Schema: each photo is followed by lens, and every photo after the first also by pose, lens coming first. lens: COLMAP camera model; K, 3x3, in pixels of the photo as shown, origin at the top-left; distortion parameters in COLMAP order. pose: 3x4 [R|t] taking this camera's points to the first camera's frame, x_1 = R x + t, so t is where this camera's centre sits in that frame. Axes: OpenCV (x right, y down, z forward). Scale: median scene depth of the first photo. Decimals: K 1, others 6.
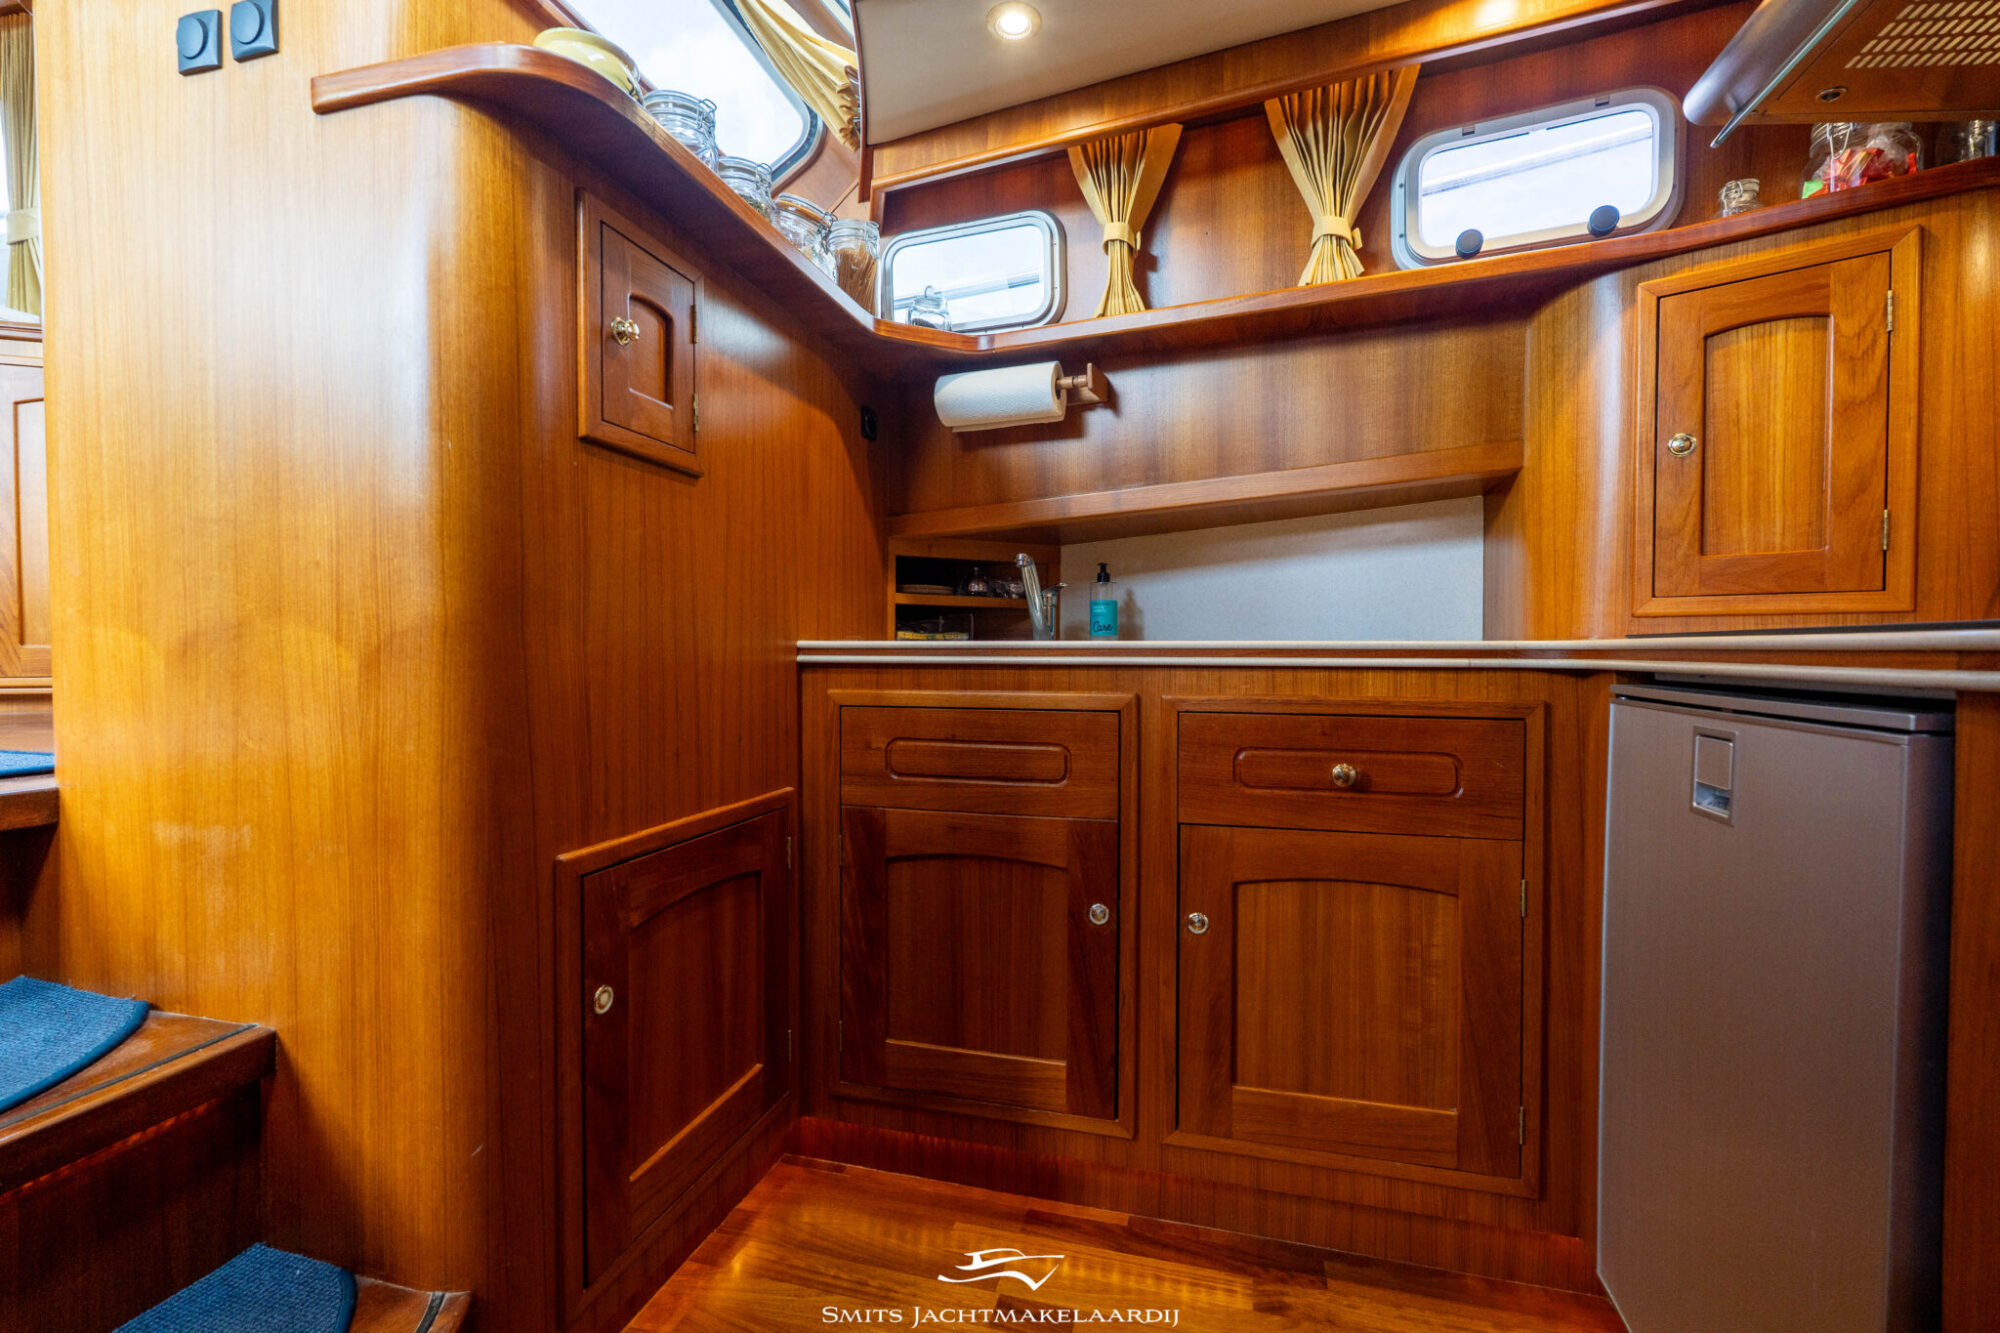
lens RADIAL K [[878.8, 0, 1000.0], [0, 878.8, 666.9], [0, 0, 1]] dist [-0.002901, 0.000579]
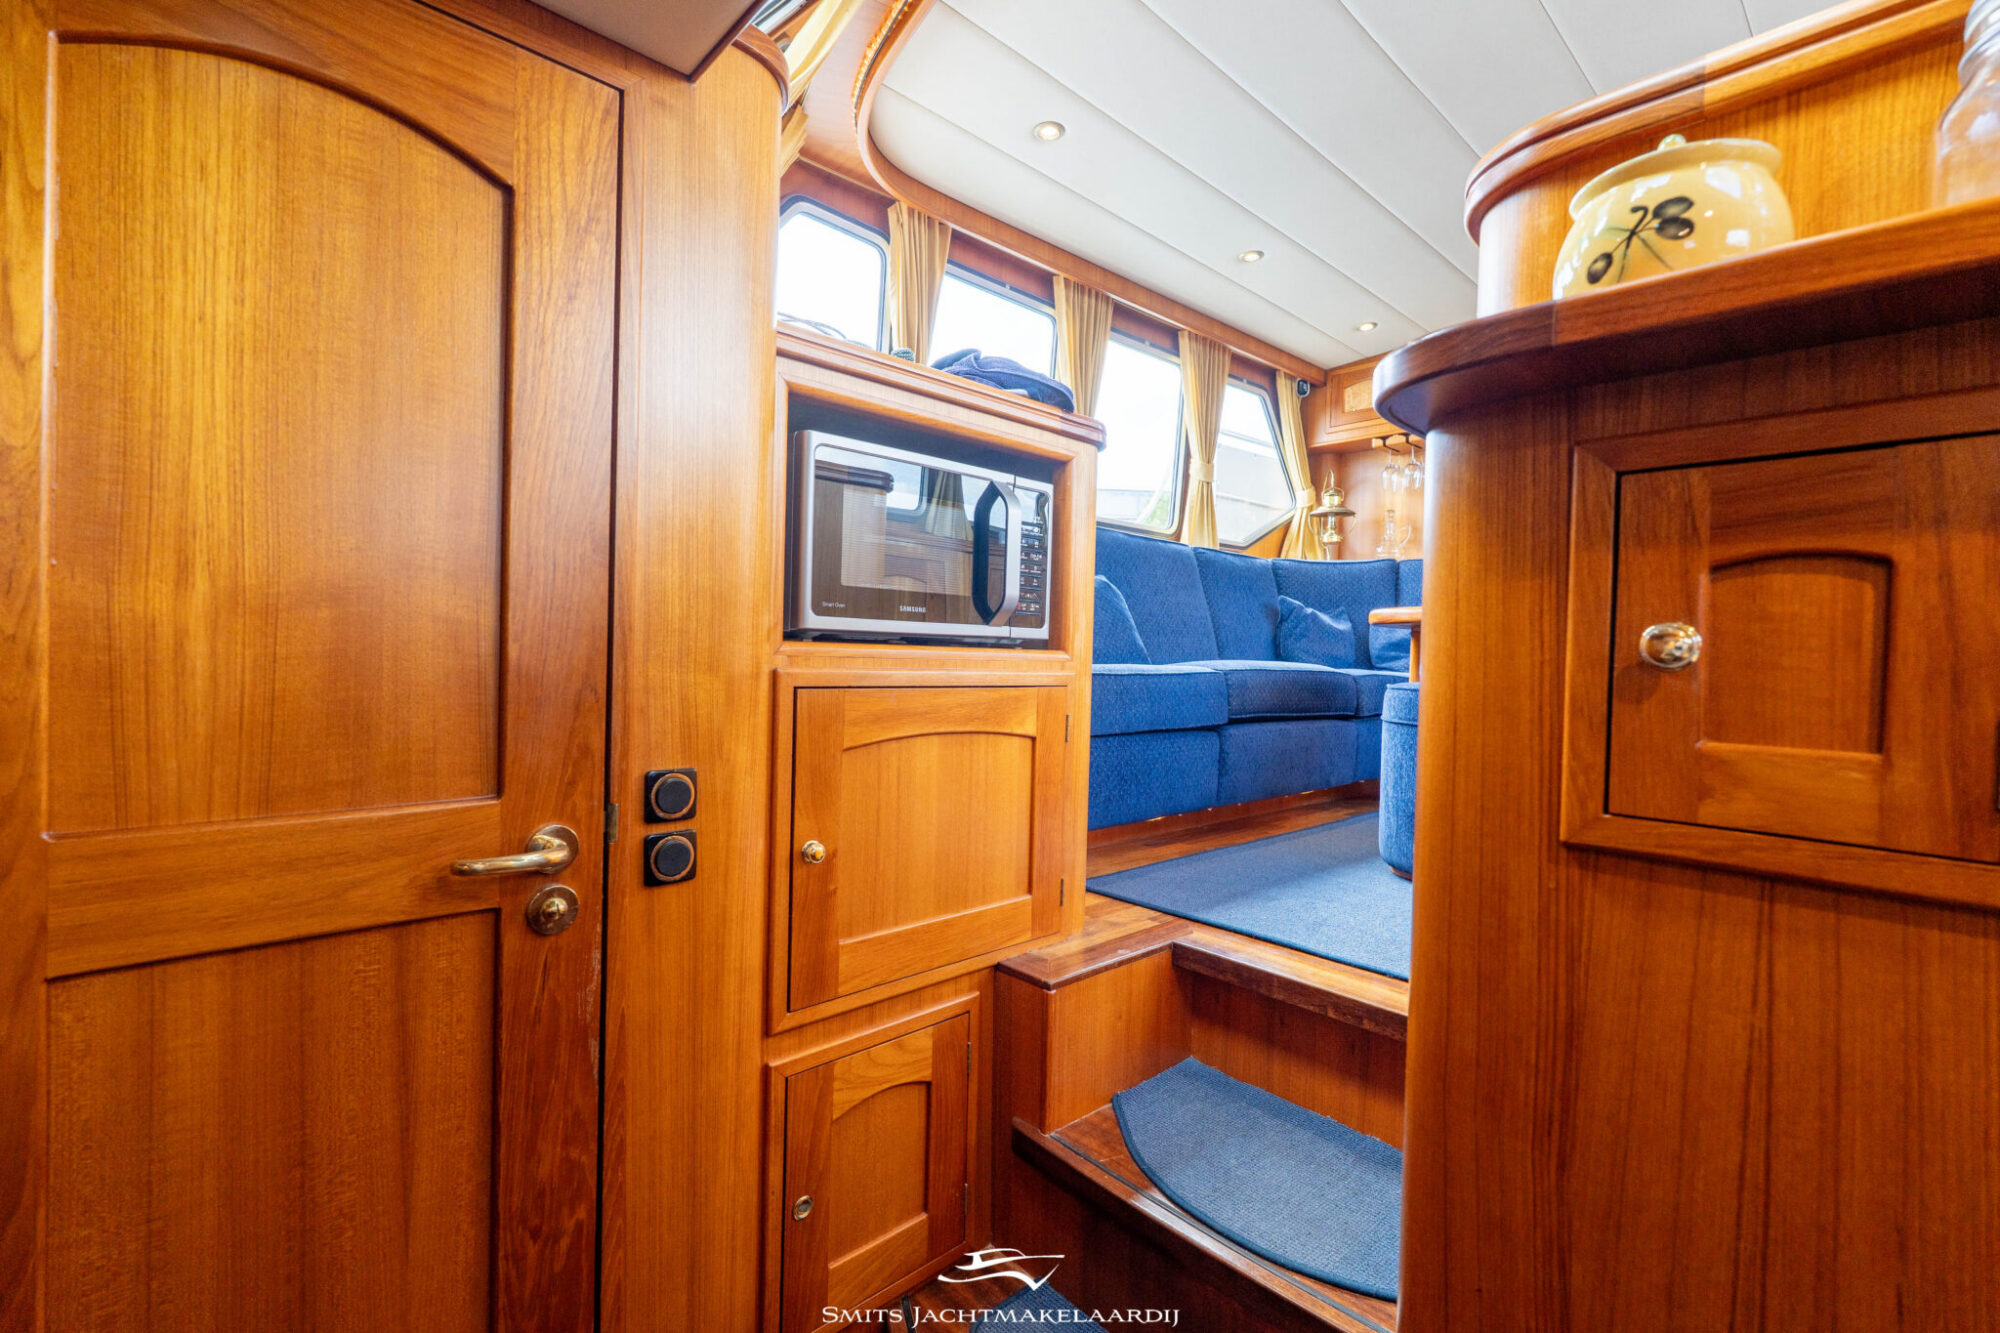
lens RADIAL K [[878.8, 0, 996.1], [0, 878.8, 667.9], [0, 0, 1]] dist [-0.002901, 0.000579]
pose [[-0.524051, -0.000905, -0.851686, 0.190931], [-0.043050, 0.998749, 0.025429, -0.281828], [0.850598, 0.049991, -0.523434, 0.719281]]
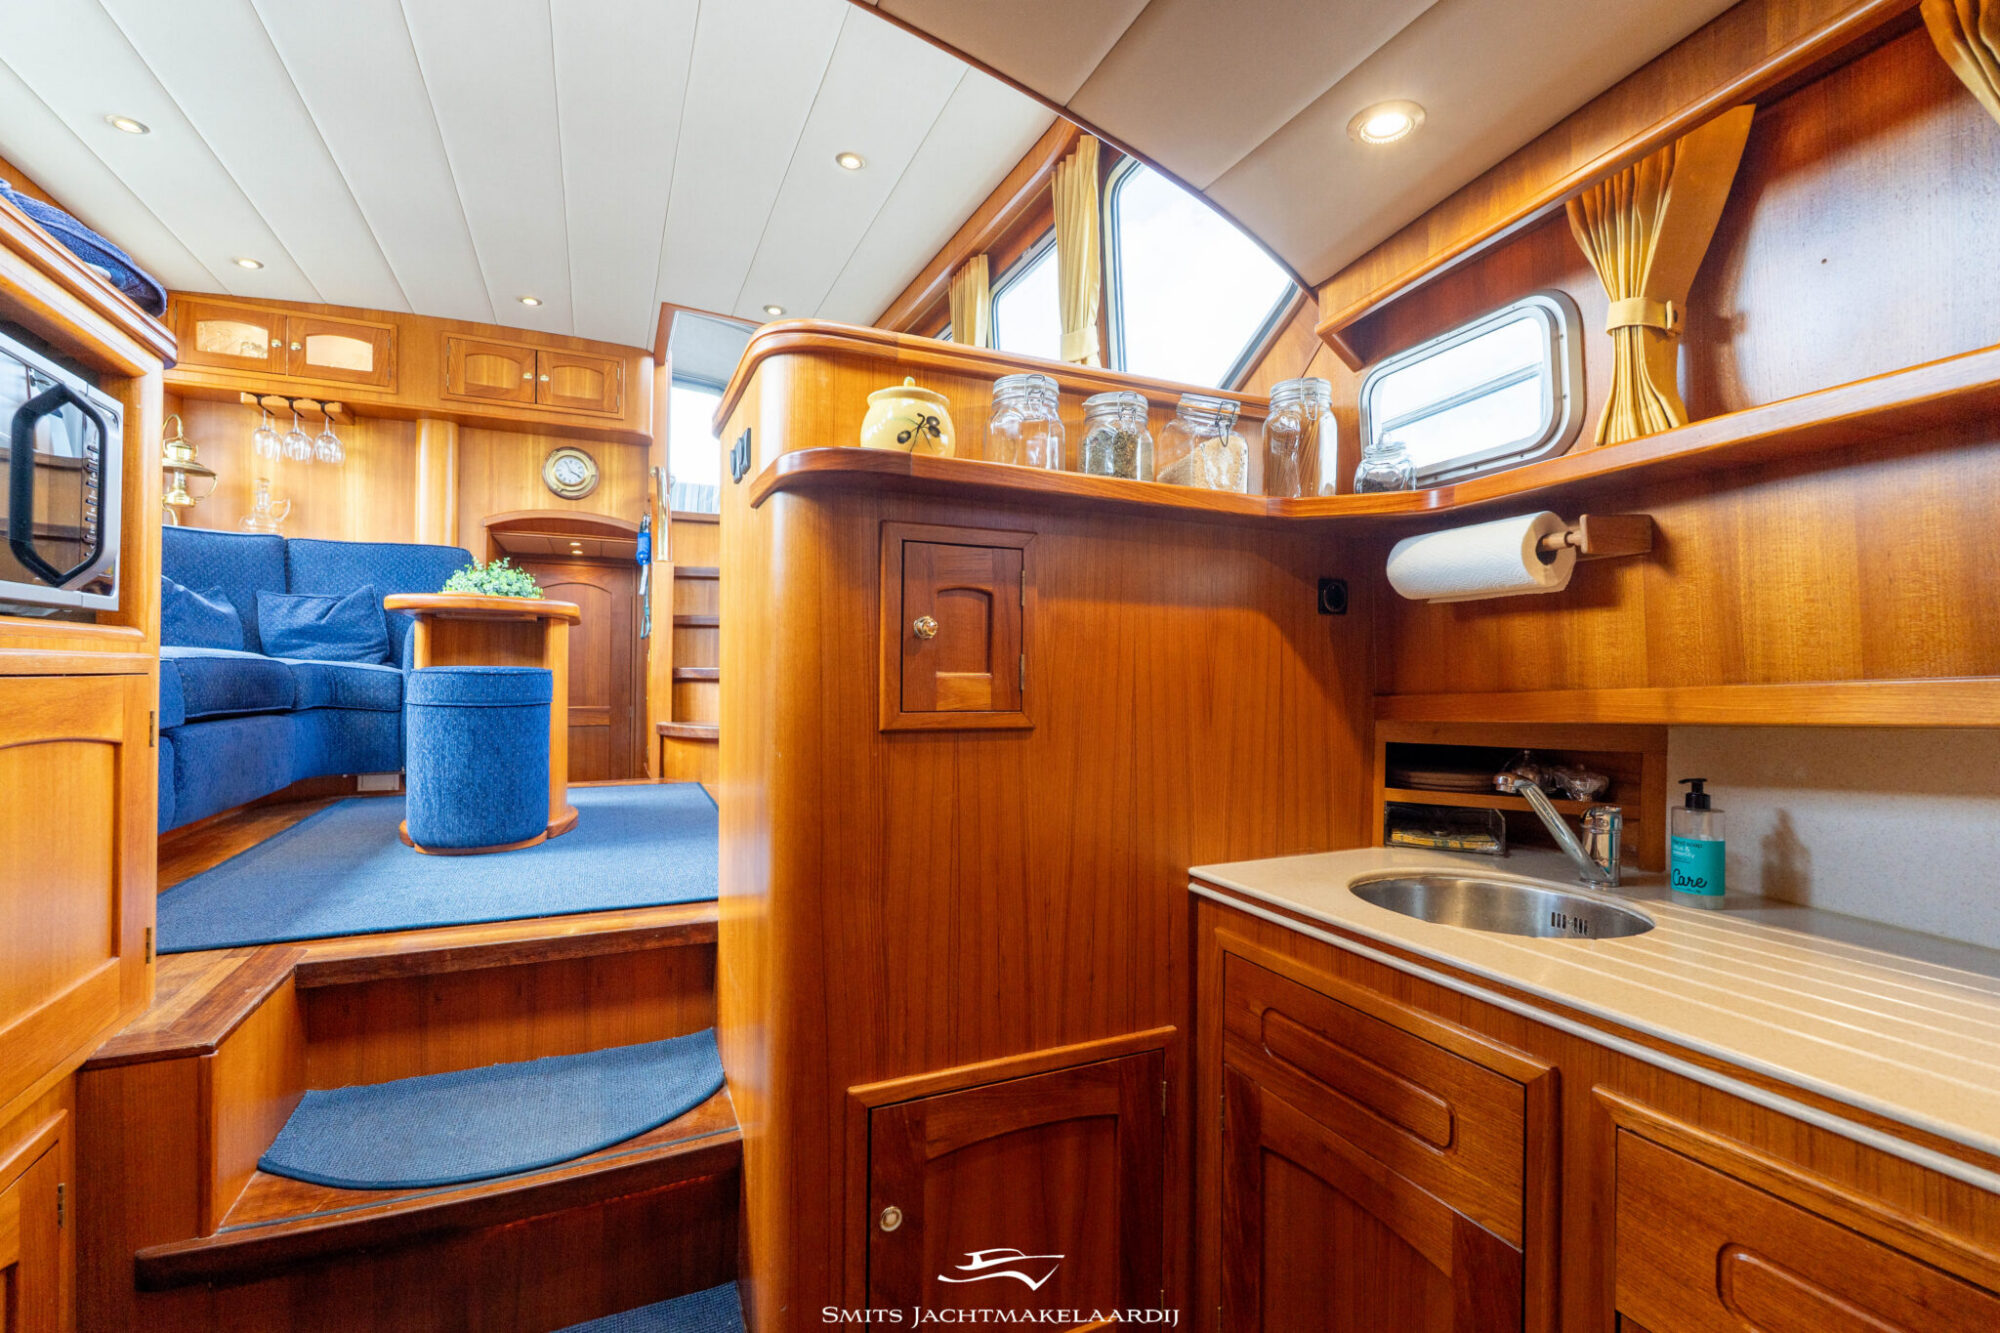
lens RADIAL K [[878.8, 0, 1003.1], [0, 878.8, 669.6], [0, 0, 1]] dist [-0.002901, 0.000579]
pose [[0.644790, 0.004433, -0.764347, 0.385228], [-0.023152, 0.999638, -0.013734, -0.243400], [0.764009, 0.026552, 0.644659, 0.270073]]
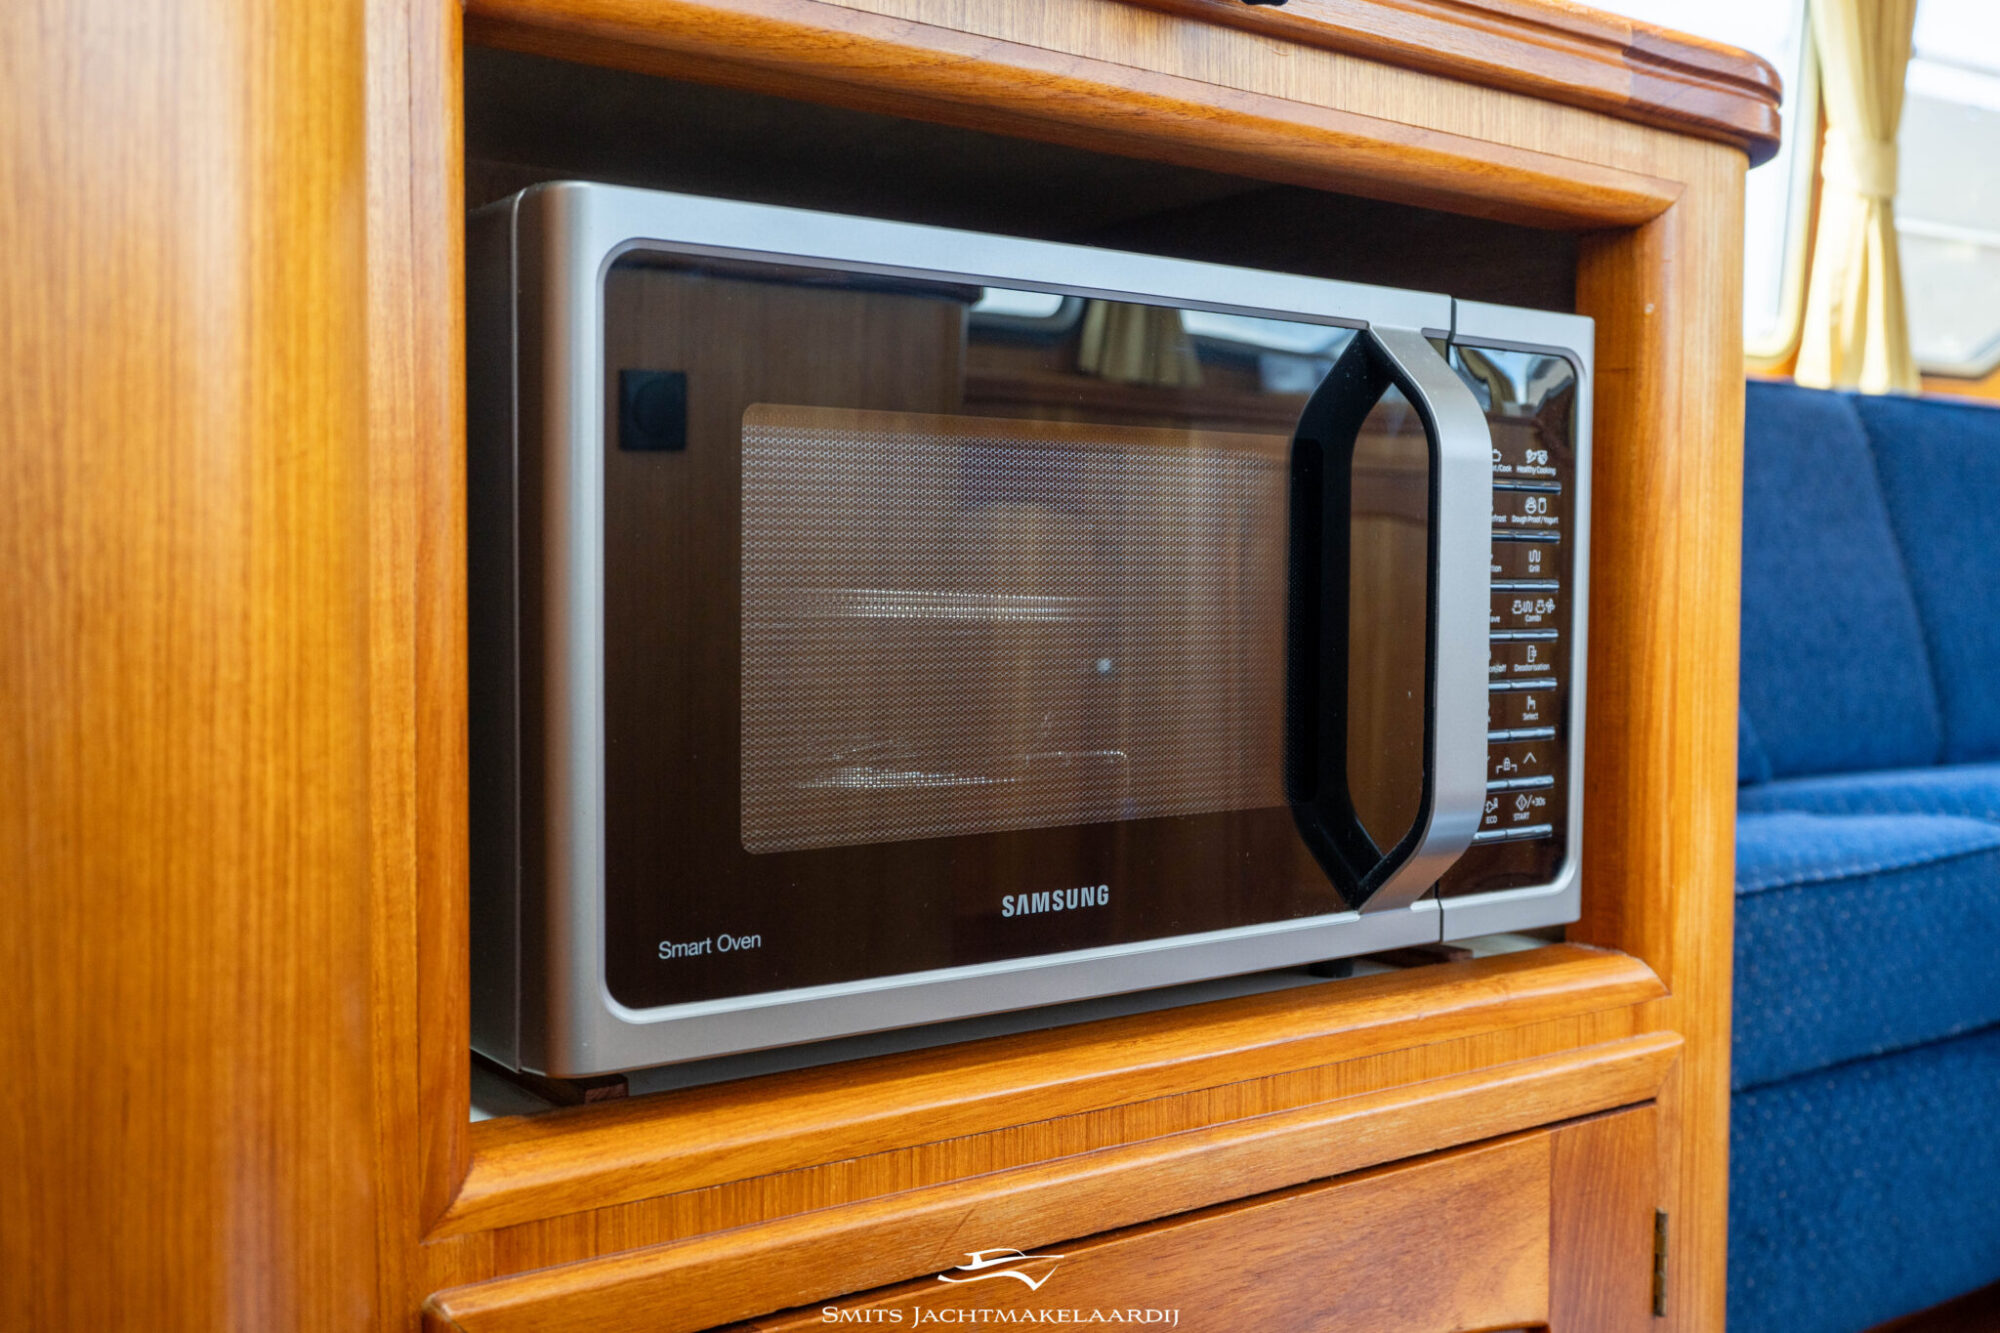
lens RADIAL K [[1987.6, 0, 994.7], [0, 1987.6, 669.9], [0, 0, 1]] dist [0.006236, 0.000000]
pose [[-0.623317, 0.030490, -0.781374, -0.190487], [-0.020812, 0.998239, 0.055554, -0.414196], [0.781692, 0.050889, -0.621585, 0.423433]]
